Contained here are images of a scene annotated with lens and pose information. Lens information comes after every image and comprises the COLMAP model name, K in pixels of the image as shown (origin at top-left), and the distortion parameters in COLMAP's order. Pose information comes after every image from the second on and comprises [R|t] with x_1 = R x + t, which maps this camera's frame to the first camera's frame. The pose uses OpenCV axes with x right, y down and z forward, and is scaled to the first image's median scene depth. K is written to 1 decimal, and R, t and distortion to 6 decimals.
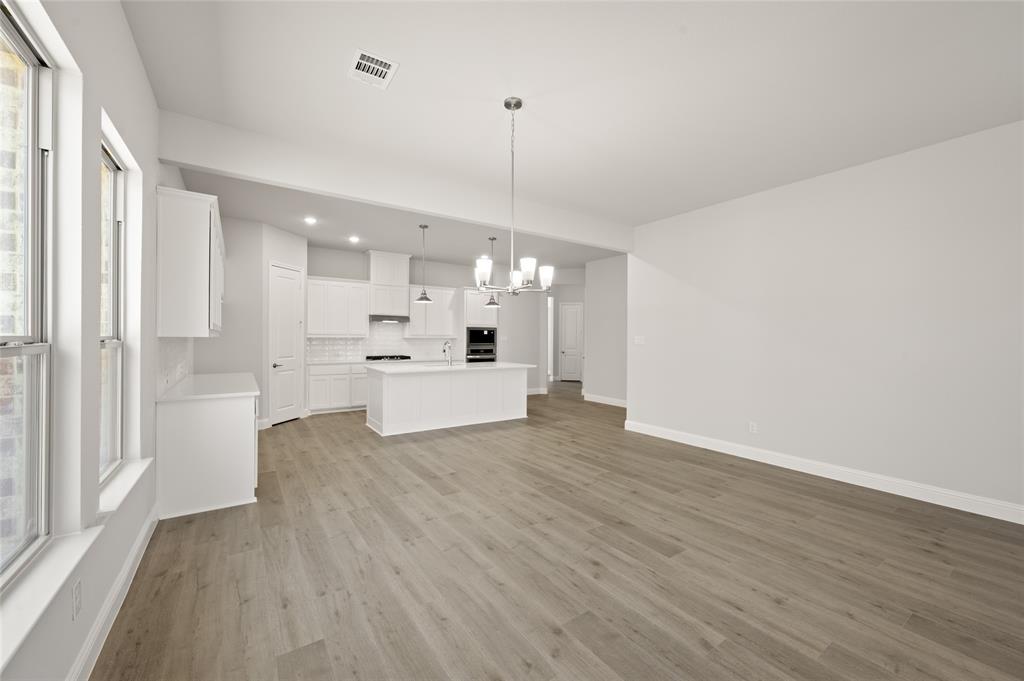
lens RADIAL K [[402.7, 0, 514.9], [0, 402.7, 337.9], [0, 0, 1]] dist [0.004303, 0.000249]
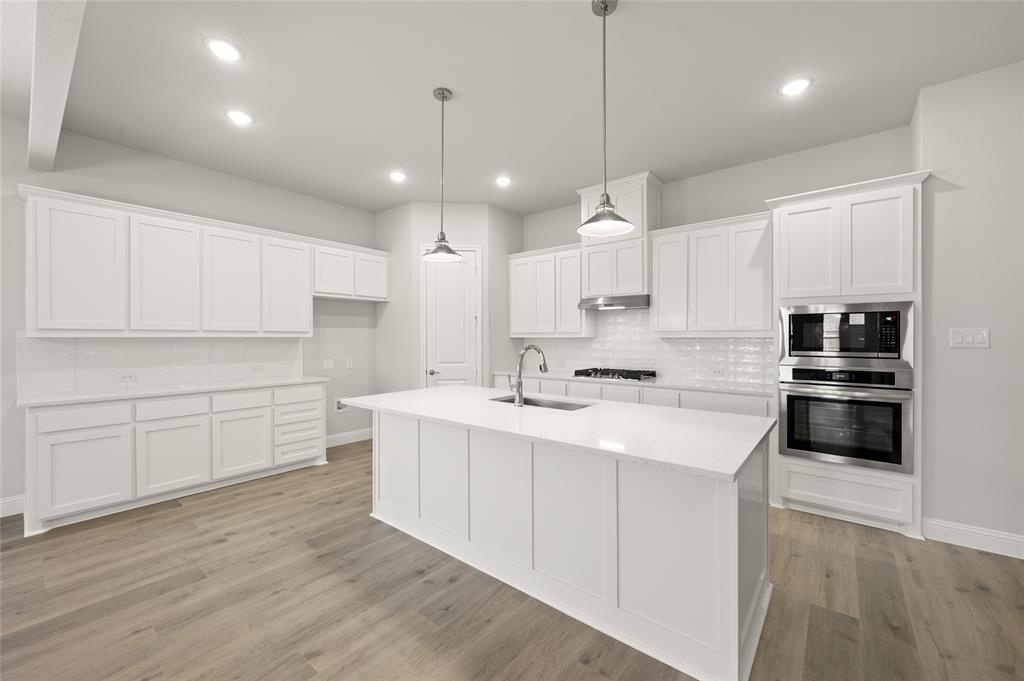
lens RADIAL K [[400.6, 0, 512.0], [0, 400.6, 340.5], [0, 0, 1]] dist [-0.002964, -0.000218]
pose [[0.281530, 0.001239, -0.959552, 0.177970], [0.003477, 0.999991, 0.002311, 0.002169], [0.959546, -0.003987, 0.281524, 0.727500]]
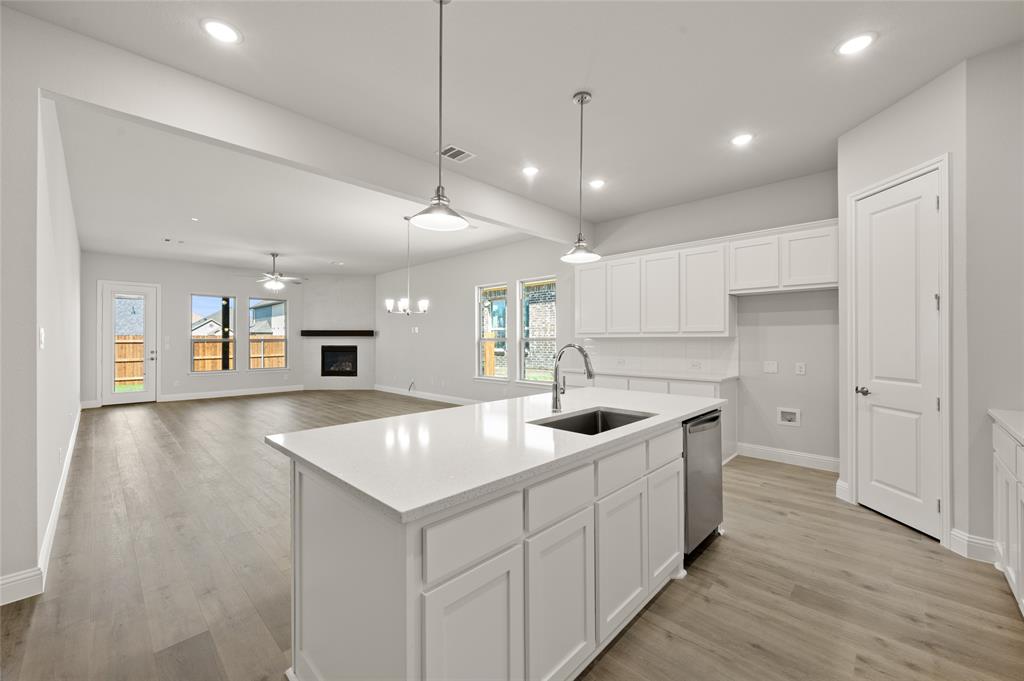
lens RADIAL K [[402.7, 0, 514.9], [0, 402.7, 337.9], [0, 0, 1]] dist [0.004303, 0.000249]
pose [[-0.979244, -0.005716, -0.202603, -0.042135], [-0.004738, 0.999975, -0.005312, 0.003868], [0.202629, -0.004242, -0.979246, 1.111798]]
